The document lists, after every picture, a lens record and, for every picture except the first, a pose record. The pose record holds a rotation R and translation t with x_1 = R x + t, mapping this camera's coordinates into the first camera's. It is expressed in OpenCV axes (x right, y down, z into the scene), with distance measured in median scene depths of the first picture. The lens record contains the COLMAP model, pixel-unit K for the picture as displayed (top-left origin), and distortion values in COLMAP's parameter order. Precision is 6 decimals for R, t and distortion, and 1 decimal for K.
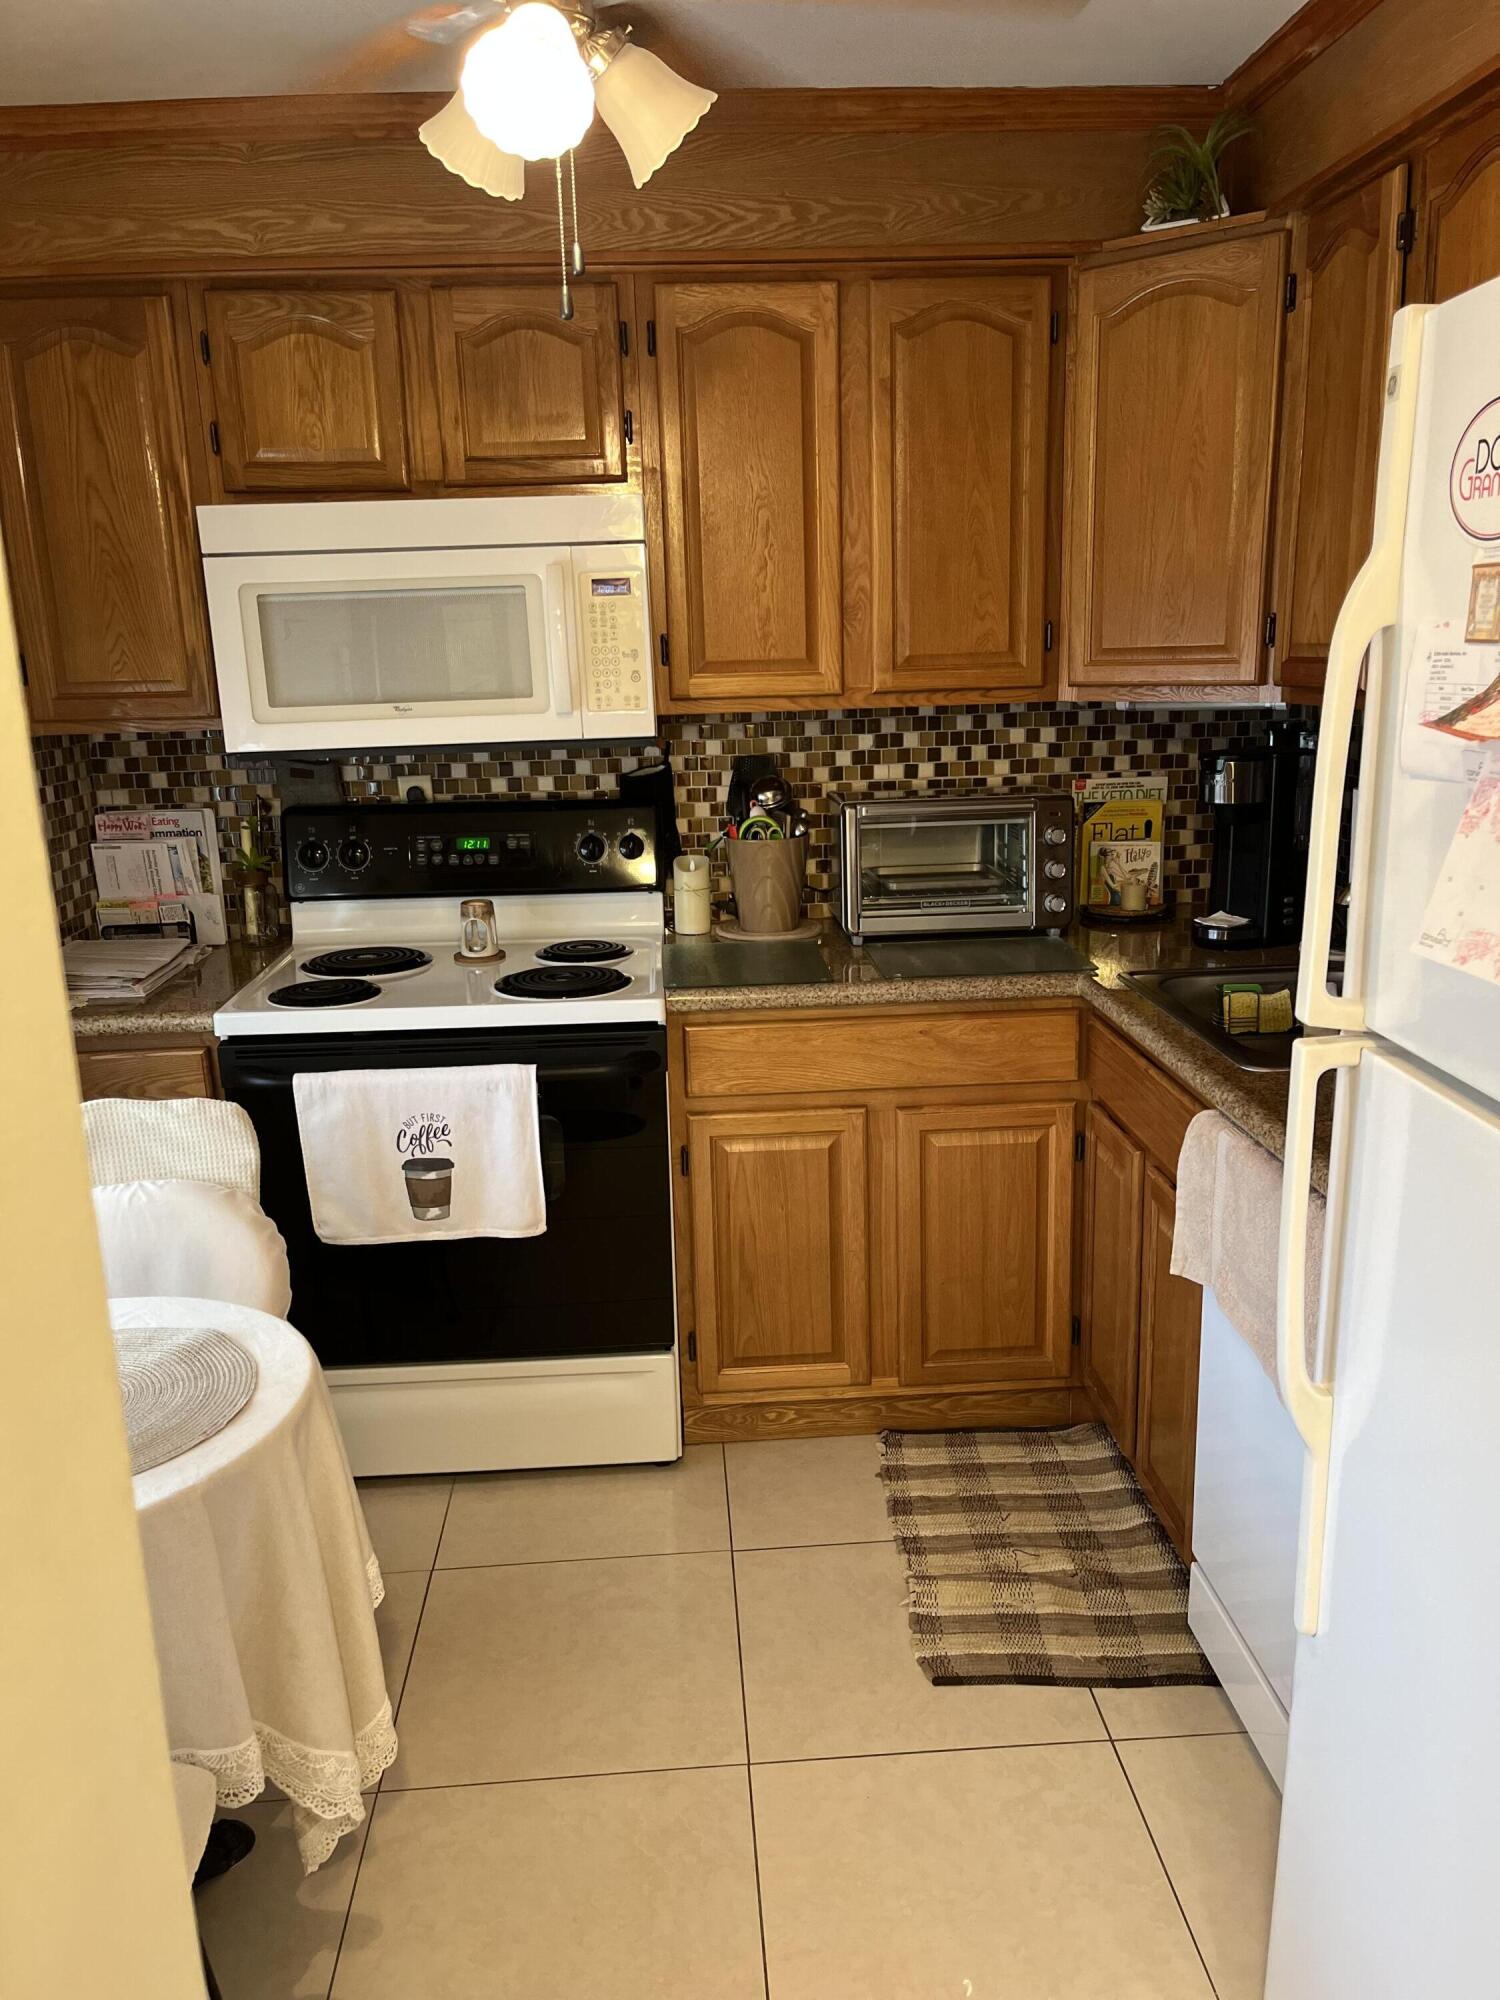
lens RADIAL K [[1478.3, 0, 750.0], [0, 1478.3, 1000.0], [0, 0, 1]] dist [0.049097, -0.067224]
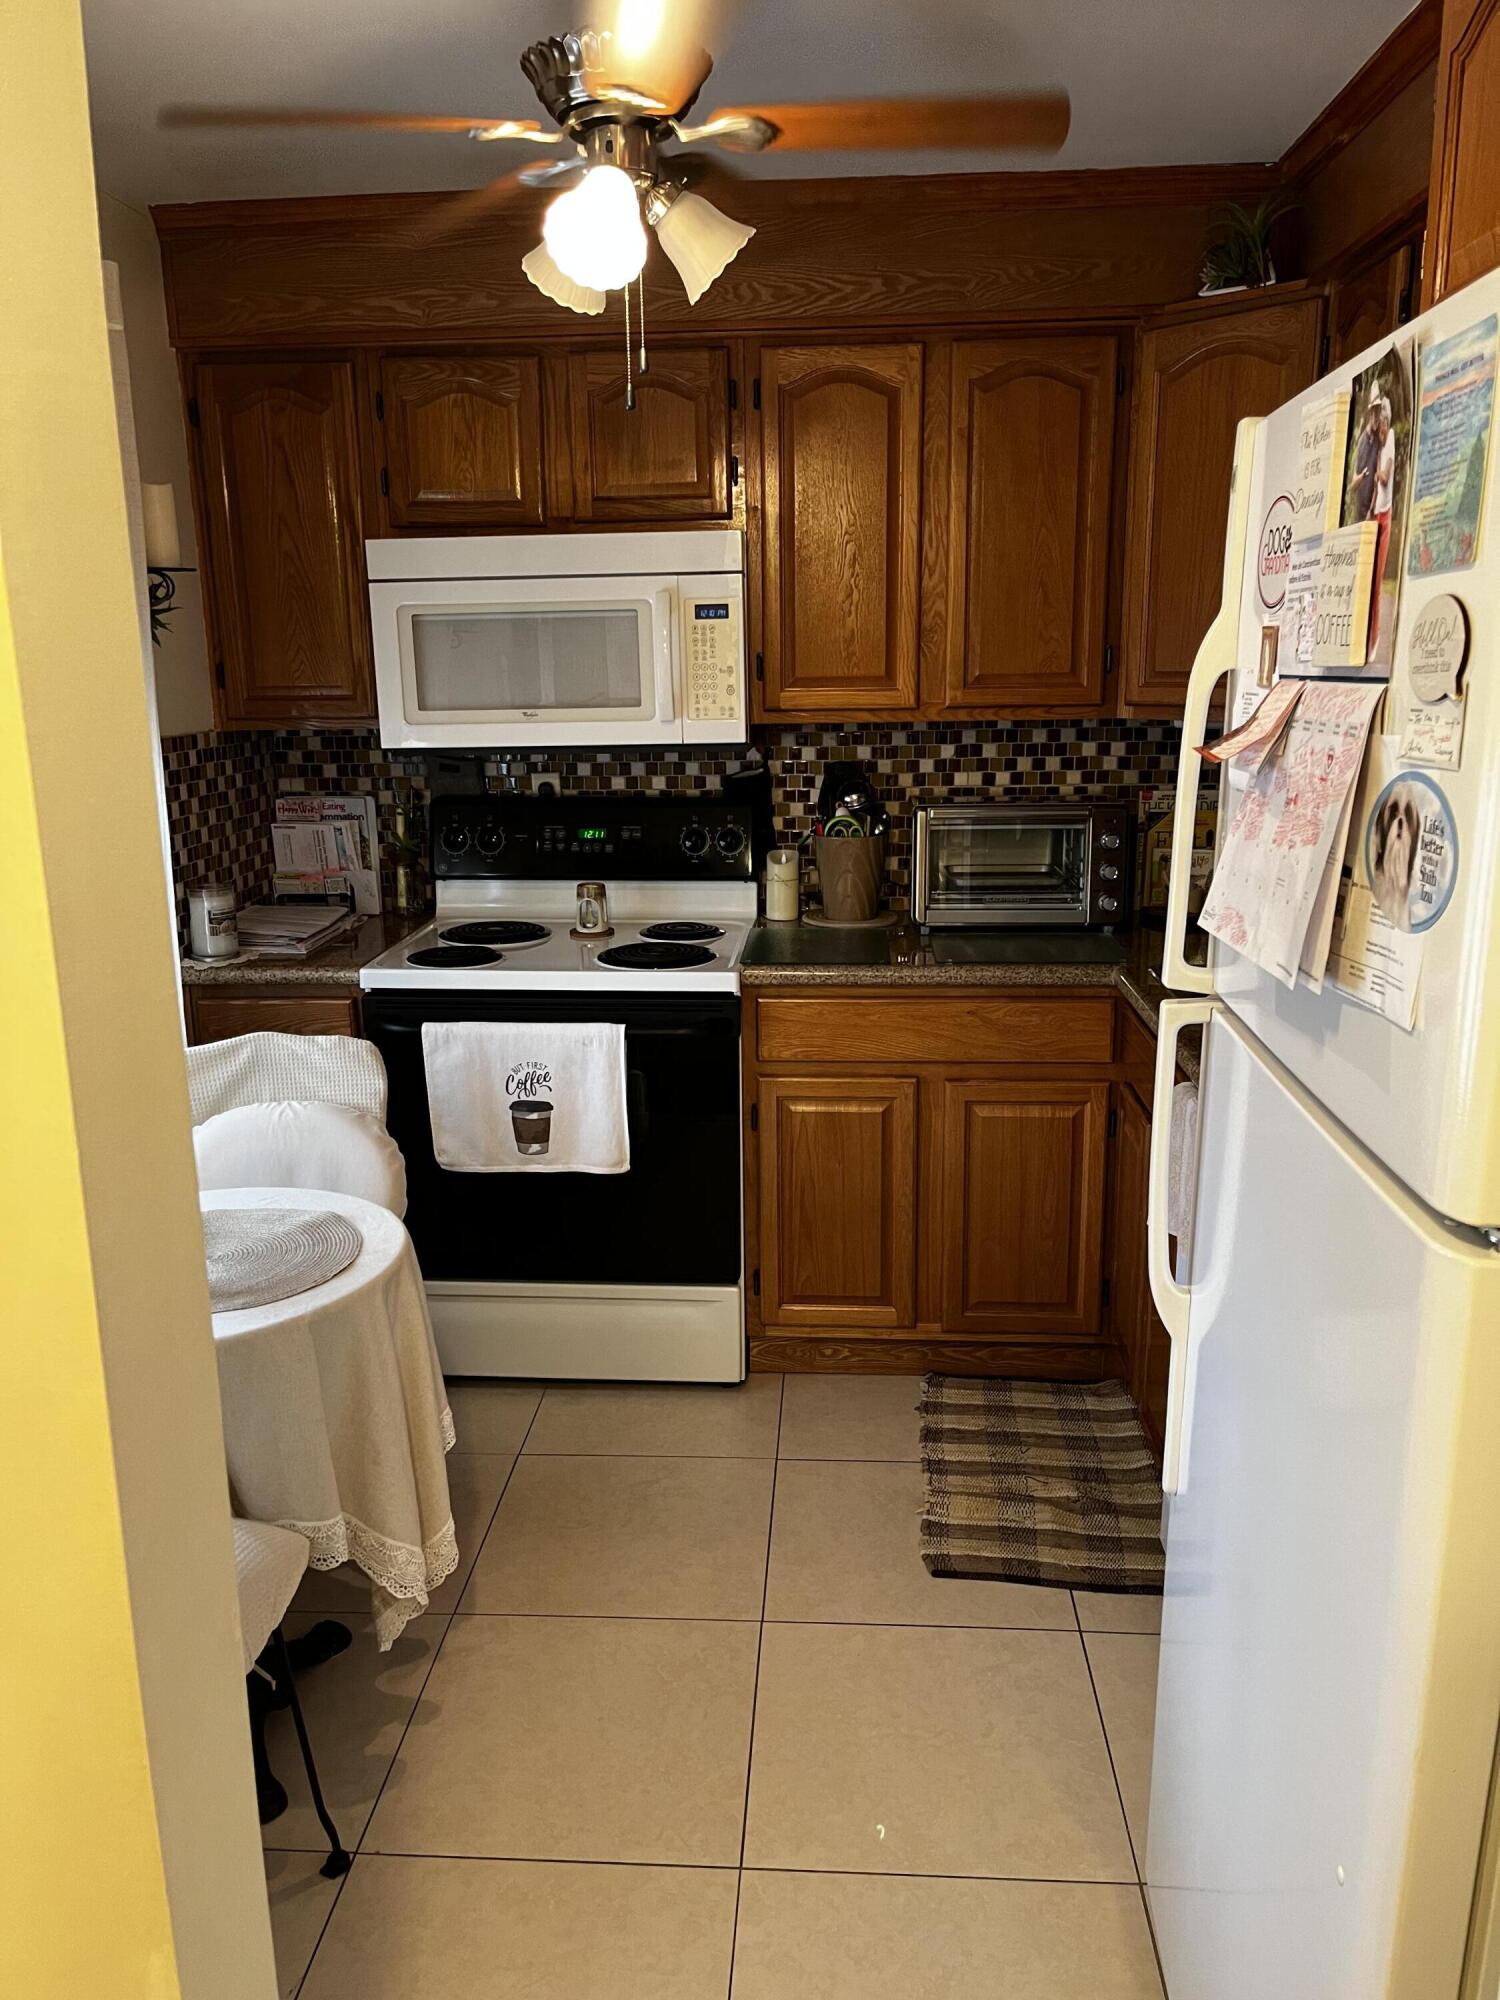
lens RADIAL K [[1544.3, 0, 772.4], [0, 1544.3, 1004.7], [0, 0, 1]] dist [0.047321, -0.068545]
pose [[0.991805, 0.042509, -0.120479, 0.108369], [-0.043371, 0.999049, -0.004547, 0.027597], [0.120171, 0.009735, 0.992705, -0.174332]]
